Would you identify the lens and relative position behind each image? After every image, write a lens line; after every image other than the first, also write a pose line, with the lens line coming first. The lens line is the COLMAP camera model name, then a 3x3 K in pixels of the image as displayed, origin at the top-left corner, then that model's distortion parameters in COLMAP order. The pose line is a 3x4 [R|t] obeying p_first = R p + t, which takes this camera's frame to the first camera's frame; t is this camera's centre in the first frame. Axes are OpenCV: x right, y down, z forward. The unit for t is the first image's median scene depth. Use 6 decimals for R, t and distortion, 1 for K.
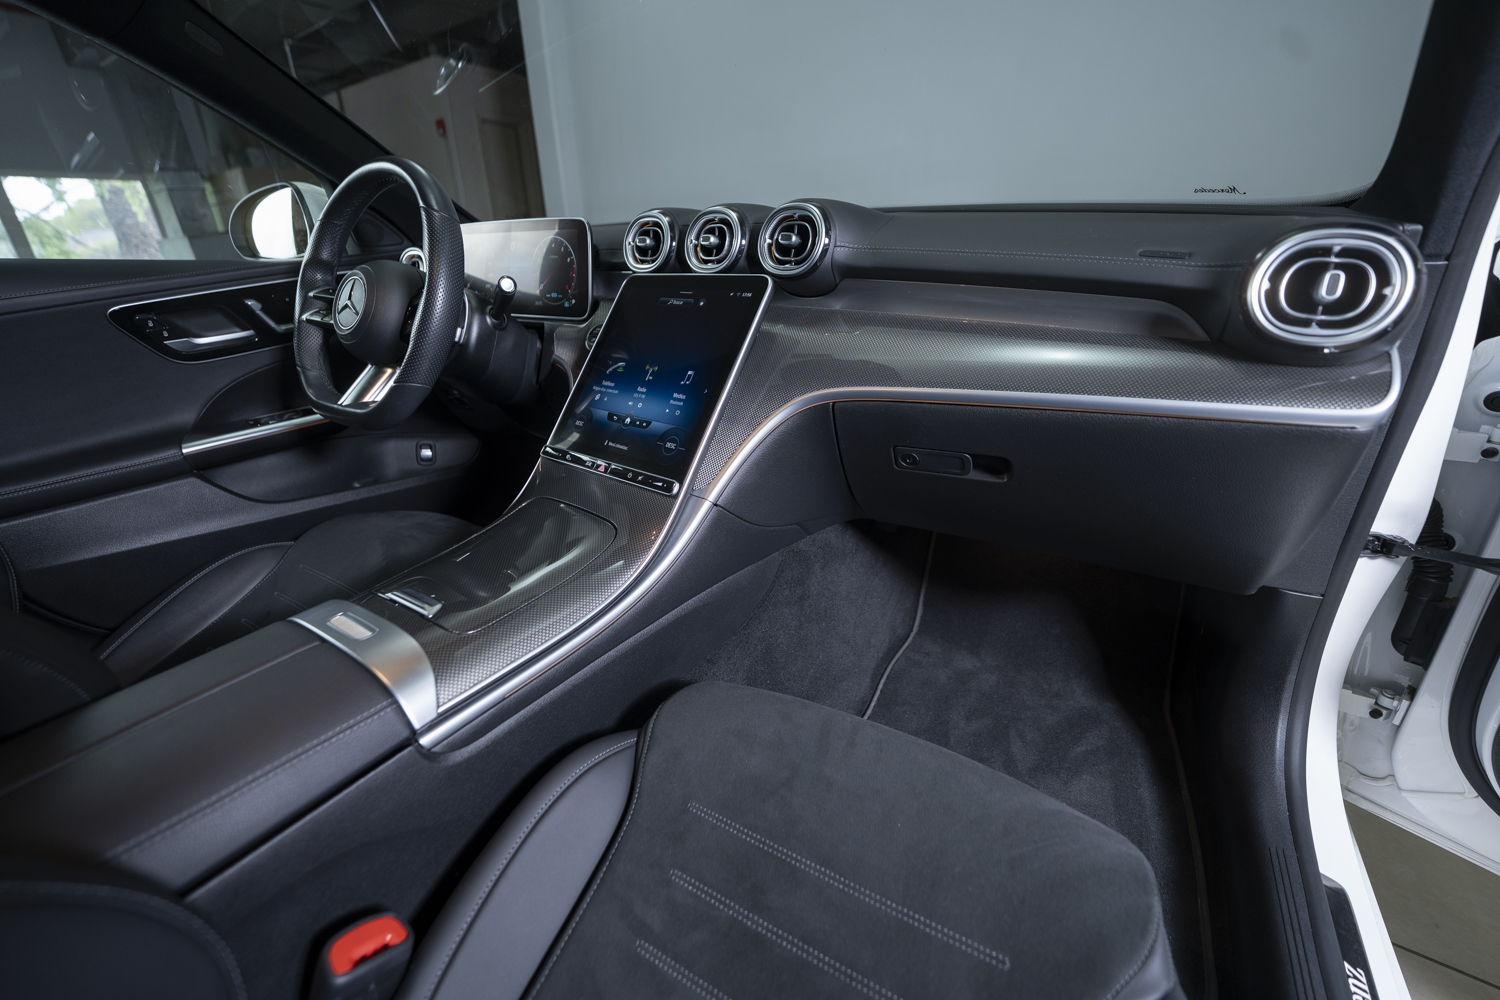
lens RADIAL K [[600.6, 0, 750.0], [0, 600.6, 500.0], [0, 0, 1]] dist [-0.031236, 0.000086]
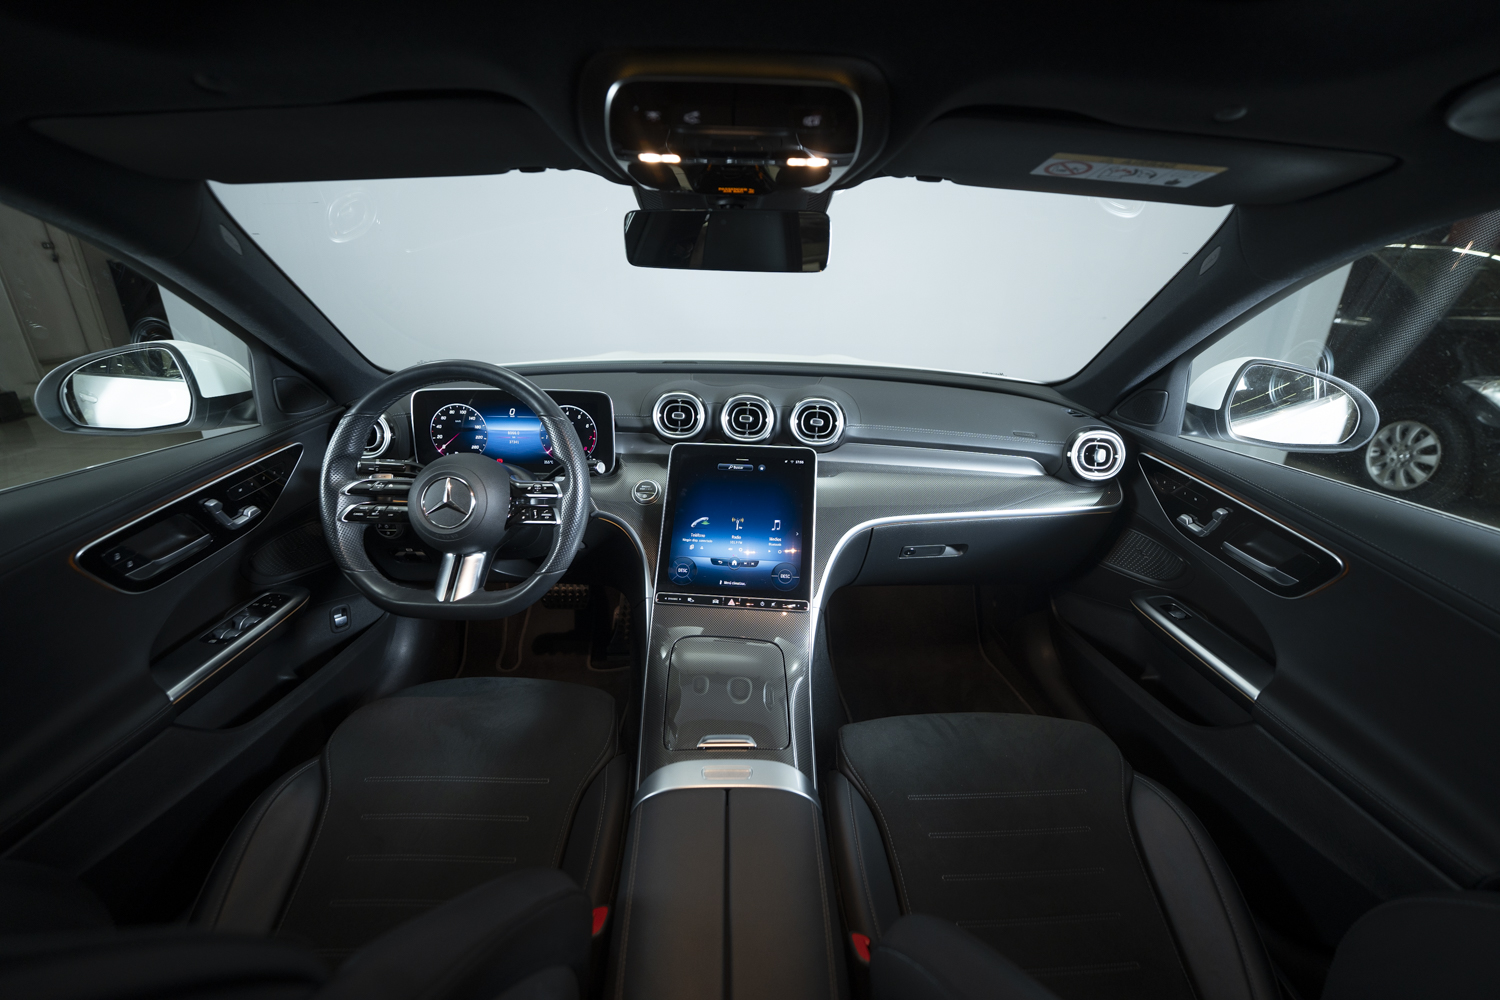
lens RADIAL K [[600.6, 0, 750.0], [0, 600.6, 500.0], [0, 0, 1]] dist [-0.031236, 0.000086]
pose [[0.834548, -0.159702, 0.527280, -0.882304], [0.181466, 0.983340, 0.010620, -0.285808], [-0.520192, 0.086821, 0.849625, -0.170689]]
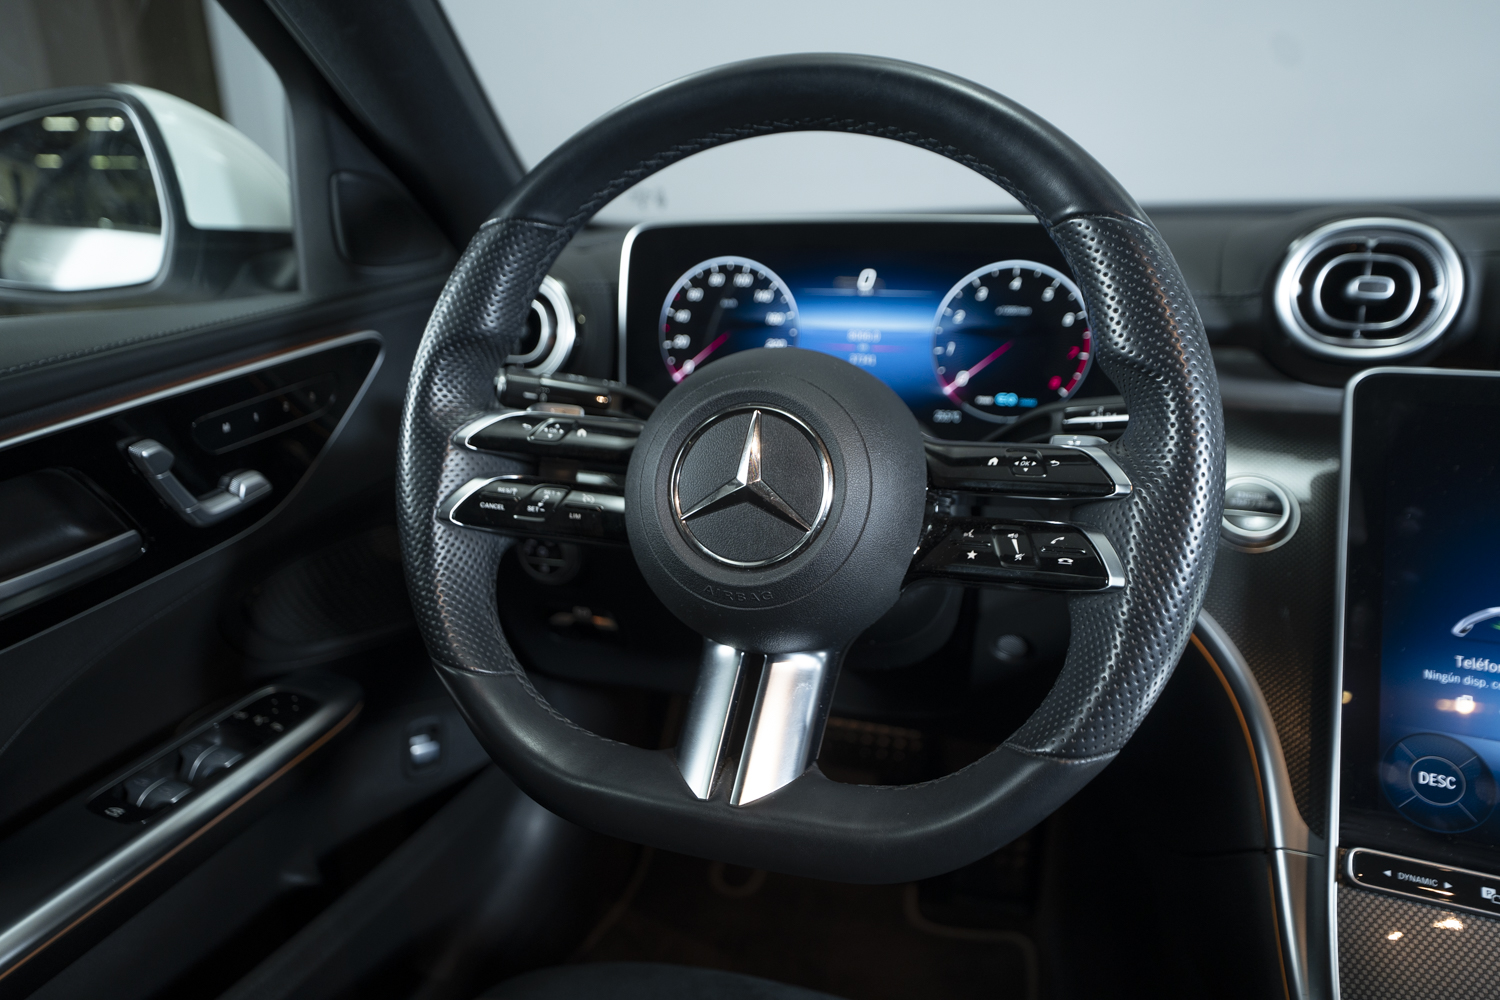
lens RADIAL K [[951.8, 0, 750.0], [0, 951.8, 500.0], [0, 0, 1]] dist [0.008184, 0.001602]
pose [[0.962671, -0.070483, 0.261337, -0.915910], [0.096214, 0.991552, -0.086993, -0.317377], [-0.252997, 0.108890, 0.961320, 0.566958]]
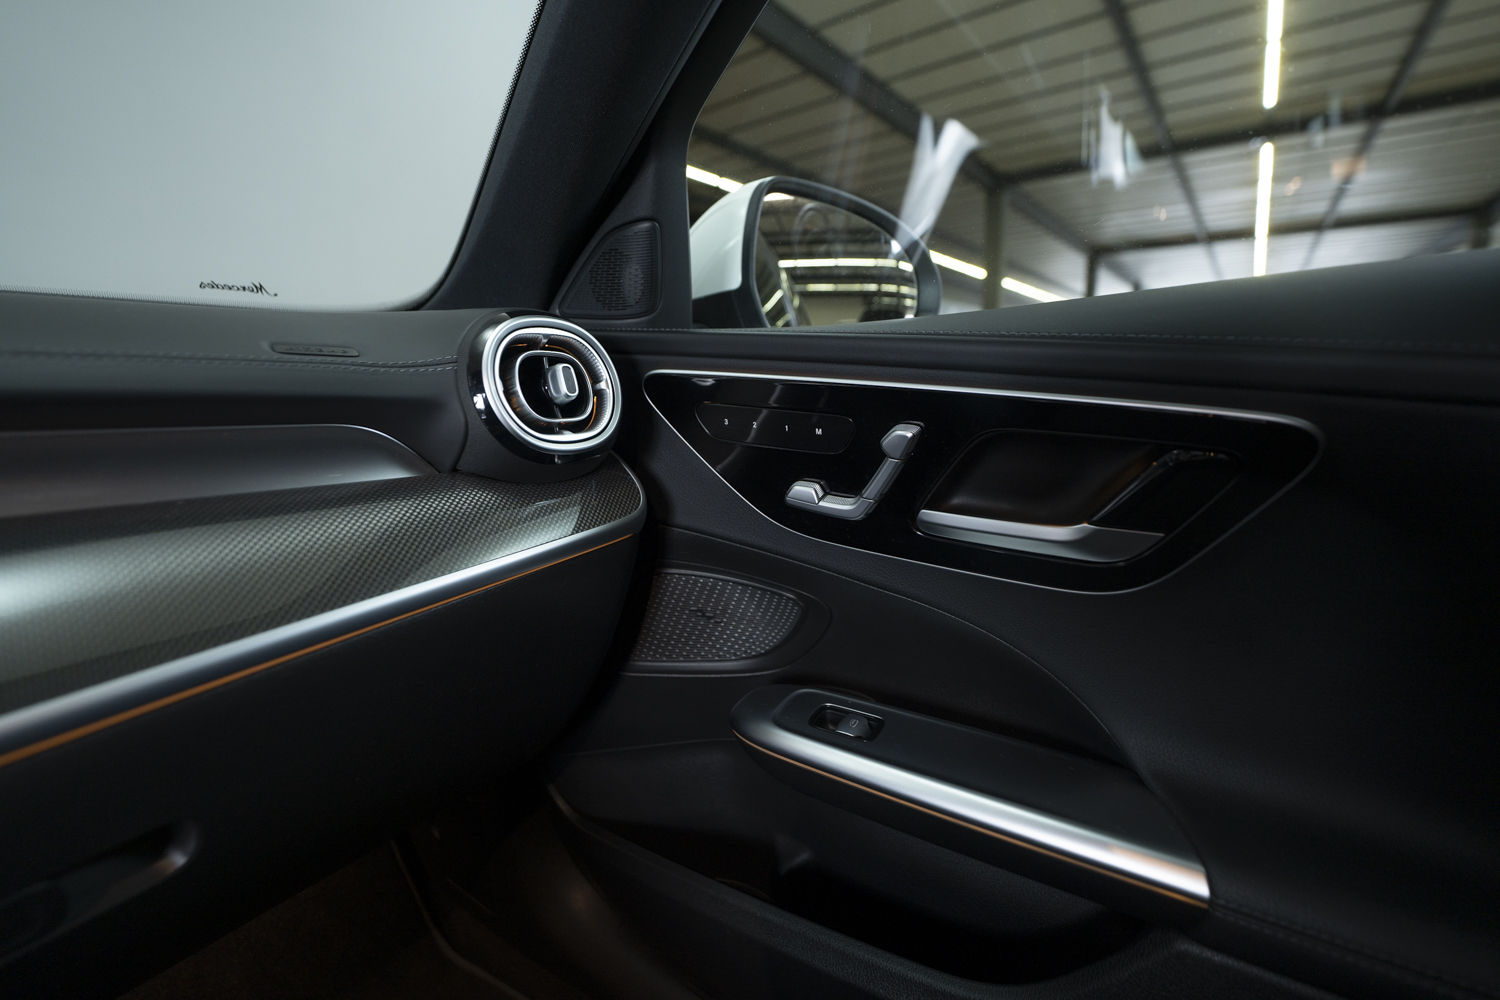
lens RADIAL K [[642.3, 0, 750.0], [0, 642.3, 500.0], [0, 0, 1]] dist [-0.021416, 0.000015]
pose [[0.093400, -0.166891, 0.981542, 0.066555], [0.410653, 0.904545, 0.114723, -0.128947], [-0.906995, 0.392358, 0.153018, 0.413218]]
